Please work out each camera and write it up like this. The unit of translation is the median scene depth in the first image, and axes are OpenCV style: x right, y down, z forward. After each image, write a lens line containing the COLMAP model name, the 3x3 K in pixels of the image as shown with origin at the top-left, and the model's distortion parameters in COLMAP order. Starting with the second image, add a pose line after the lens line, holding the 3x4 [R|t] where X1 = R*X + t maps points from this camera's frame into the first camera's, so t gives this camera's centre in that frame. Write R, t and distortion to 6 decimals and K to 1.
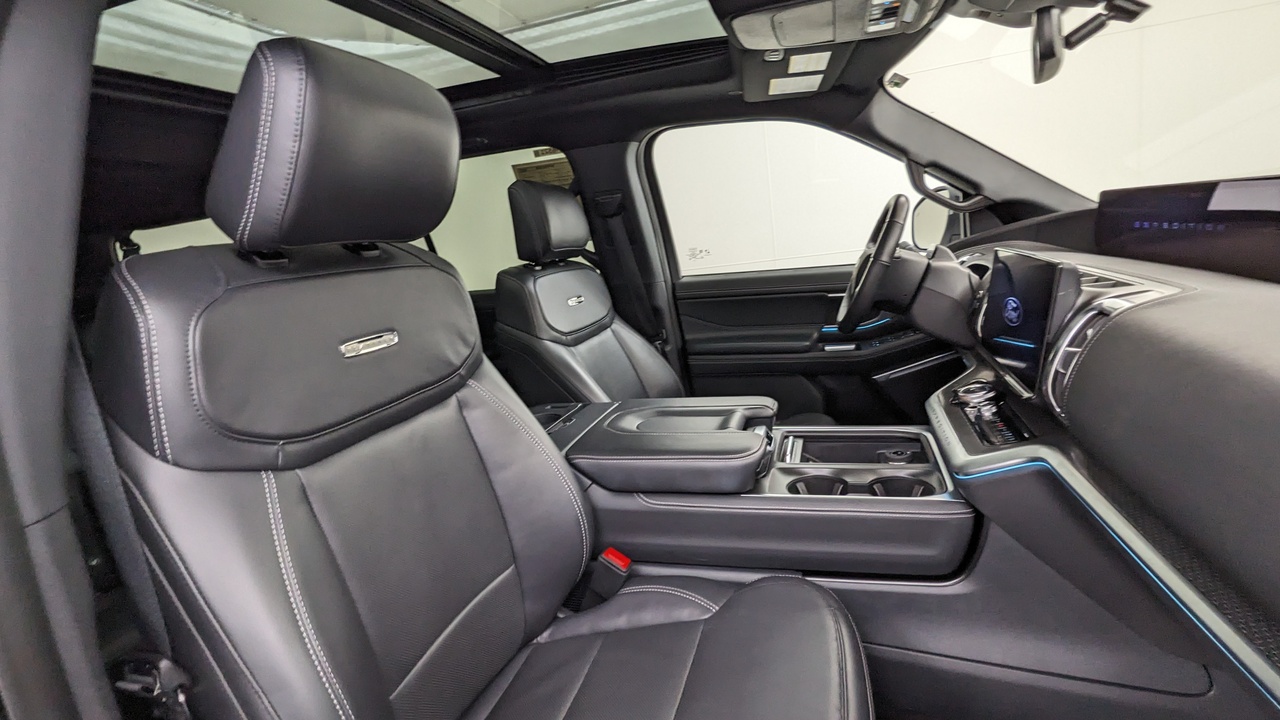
lens RADIAL K [[614.3, 0, 643.3], [0, 614.3, 356.8], [0, 0, 1]] dist [-0.001833, -0.000262]
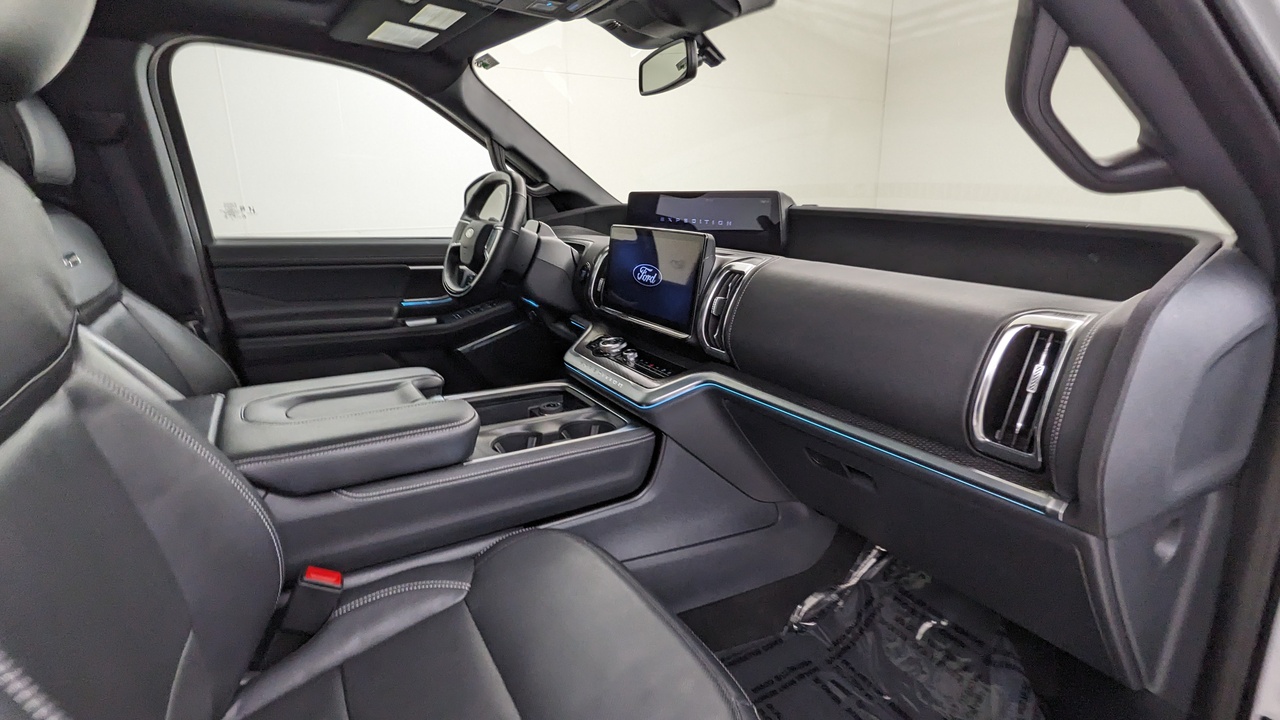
lens RADIAL K [[614.3, 0, 643.3], [0, 614.3, 356.8], [0, 0, 1]] dist [-0.001833, -0.000262]
pose [[0.664509, -0.072705, 0.743735, -0.289462], [0.059132, 0.997251, 0.044655, 0.029199], [-0.744937, 0.014305, 0.666981, 0.134644]]
